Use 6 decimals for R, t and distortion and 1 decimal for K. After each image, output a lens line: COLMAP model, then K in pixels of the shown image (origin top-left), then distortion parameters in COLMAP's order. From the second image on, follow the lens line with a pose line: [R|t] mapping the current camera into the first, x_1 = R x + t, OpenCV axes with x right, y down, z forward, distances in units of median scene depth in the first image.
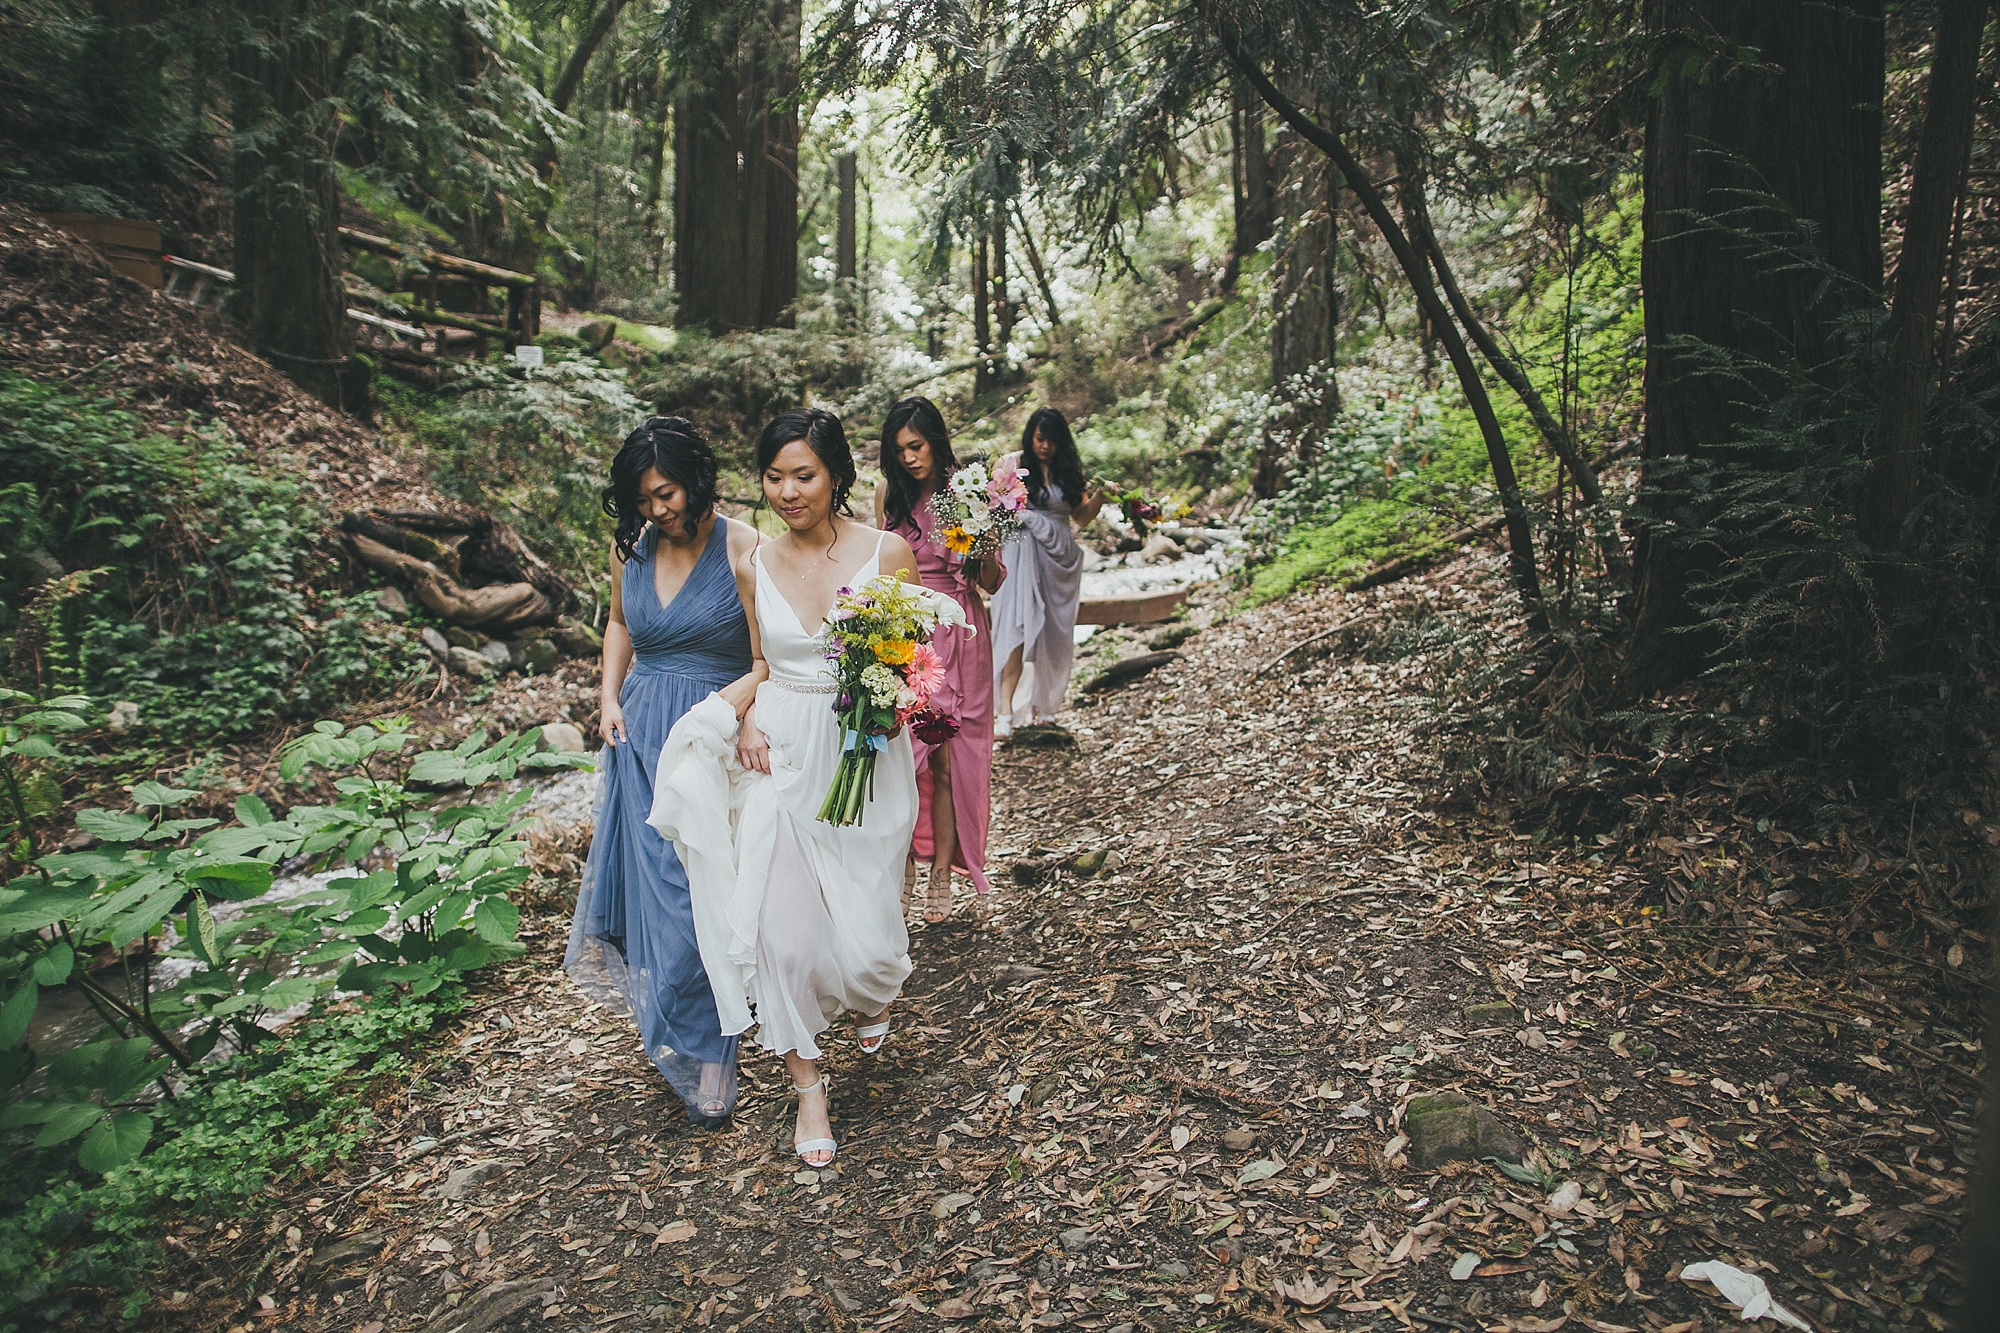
lens RADIAL K [[1389.7, 0, 1000.0], [0, 1389.7, 666.5], [0, 0, 1]] dist [-0.062722, 0.046734]
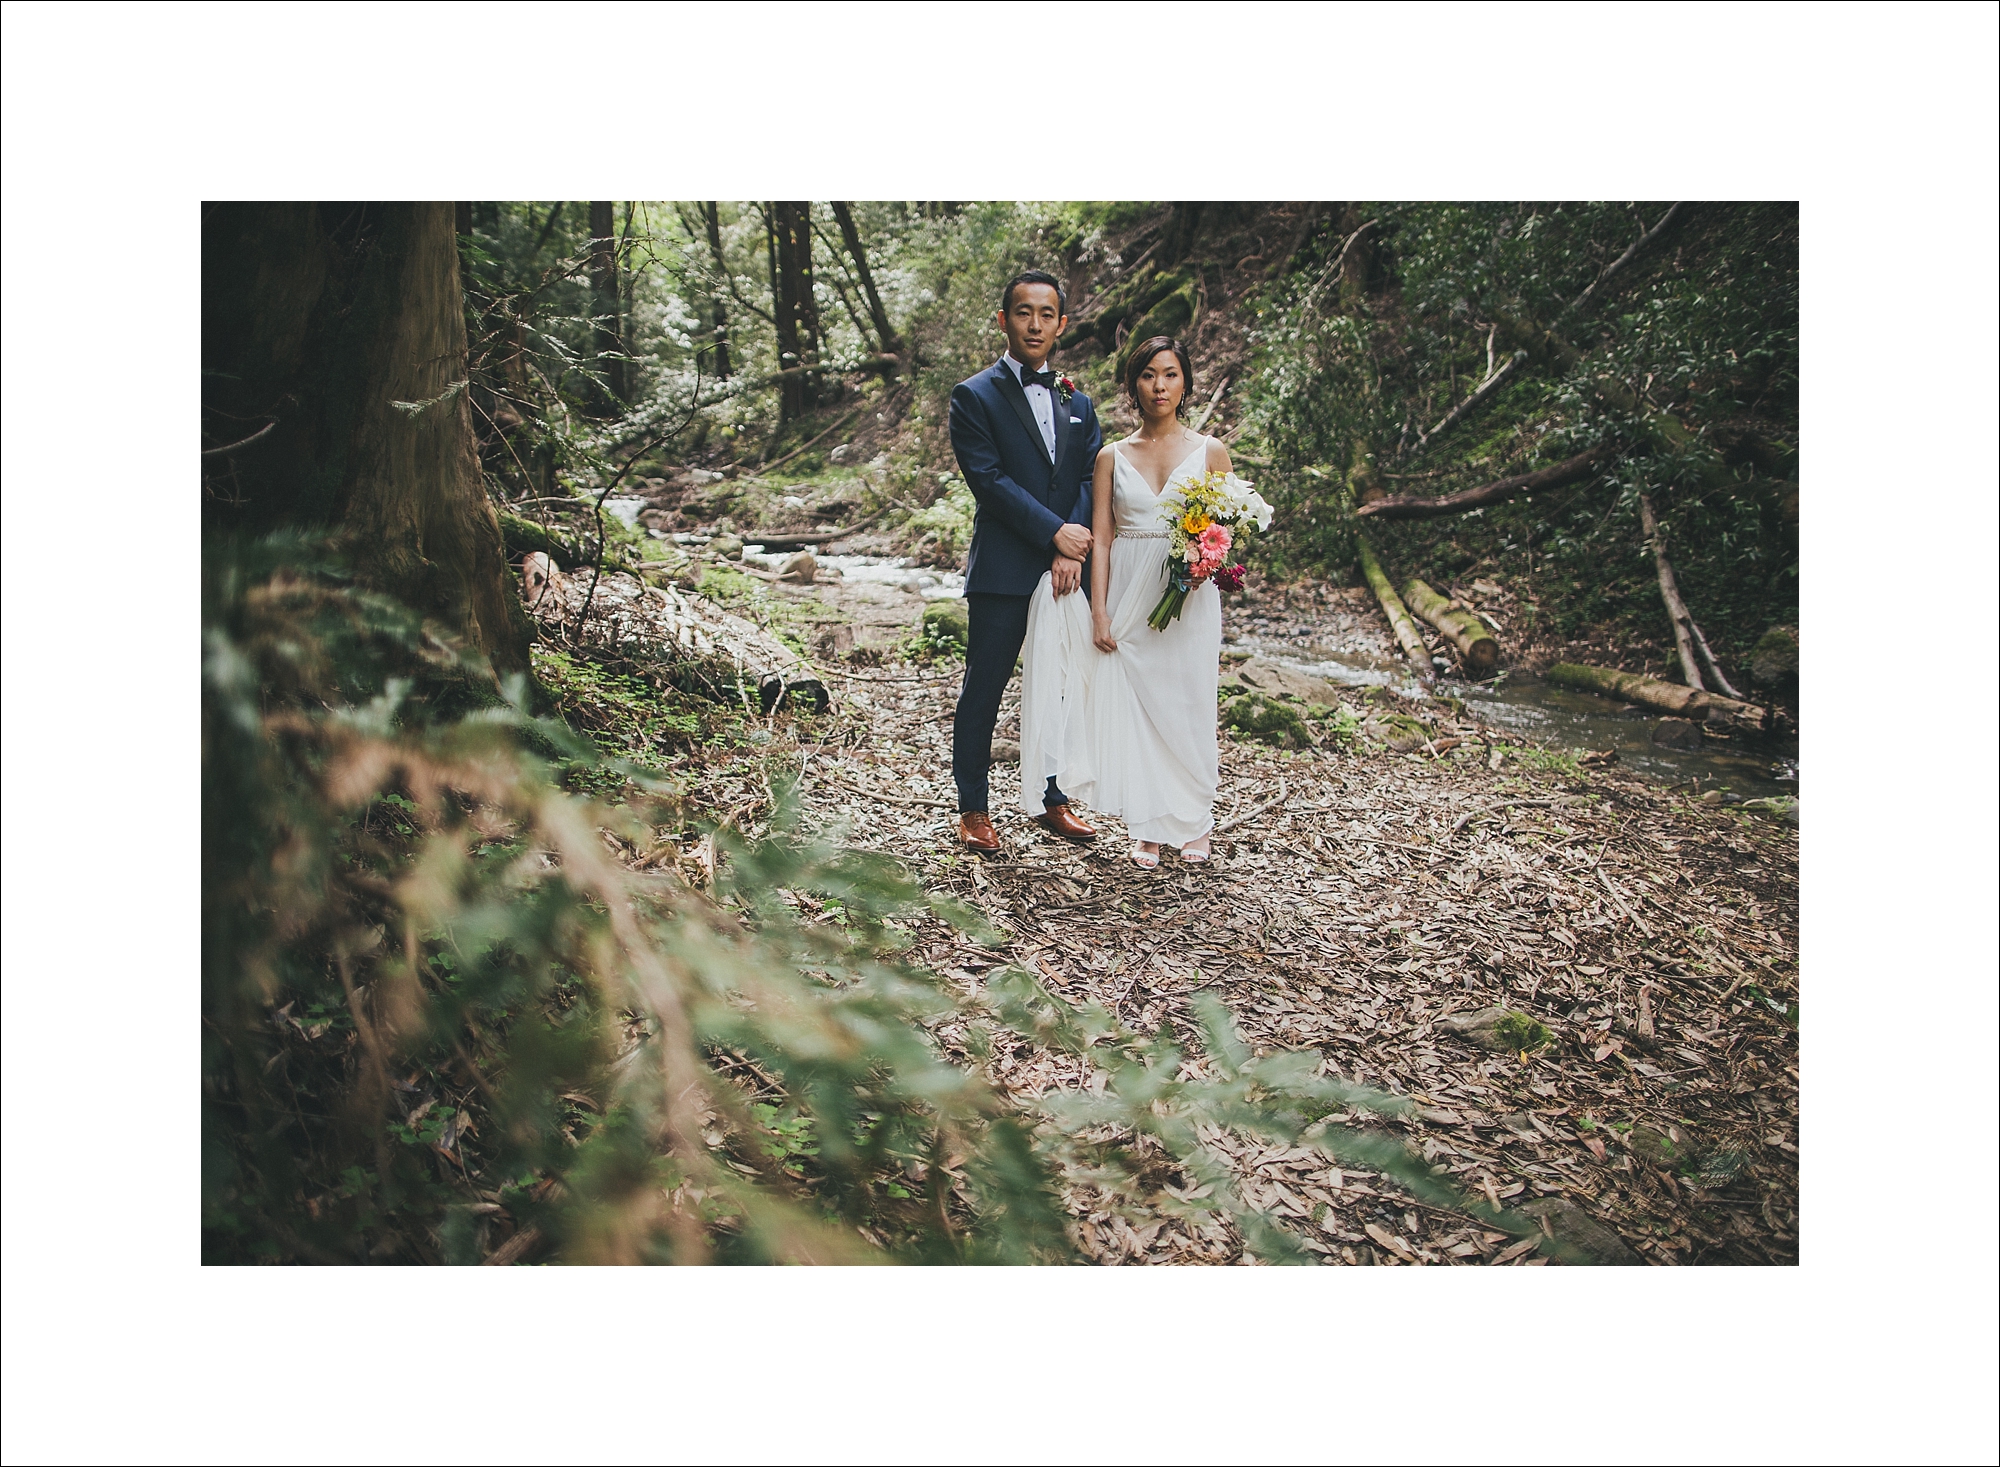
lens RADIAL K [[1106.2, 0, 1000.0], [0, 1106.2, 733.5], [0, 0, 1]] dist [-0.014221, 0.001709]
pose [[0.975710, -0.062899, 0.209842, -0.037987], [0.049183, 0.996336, 0.069962, -0.048892], [-0.213474, -0.057942, 0.975229, 0.314625]]
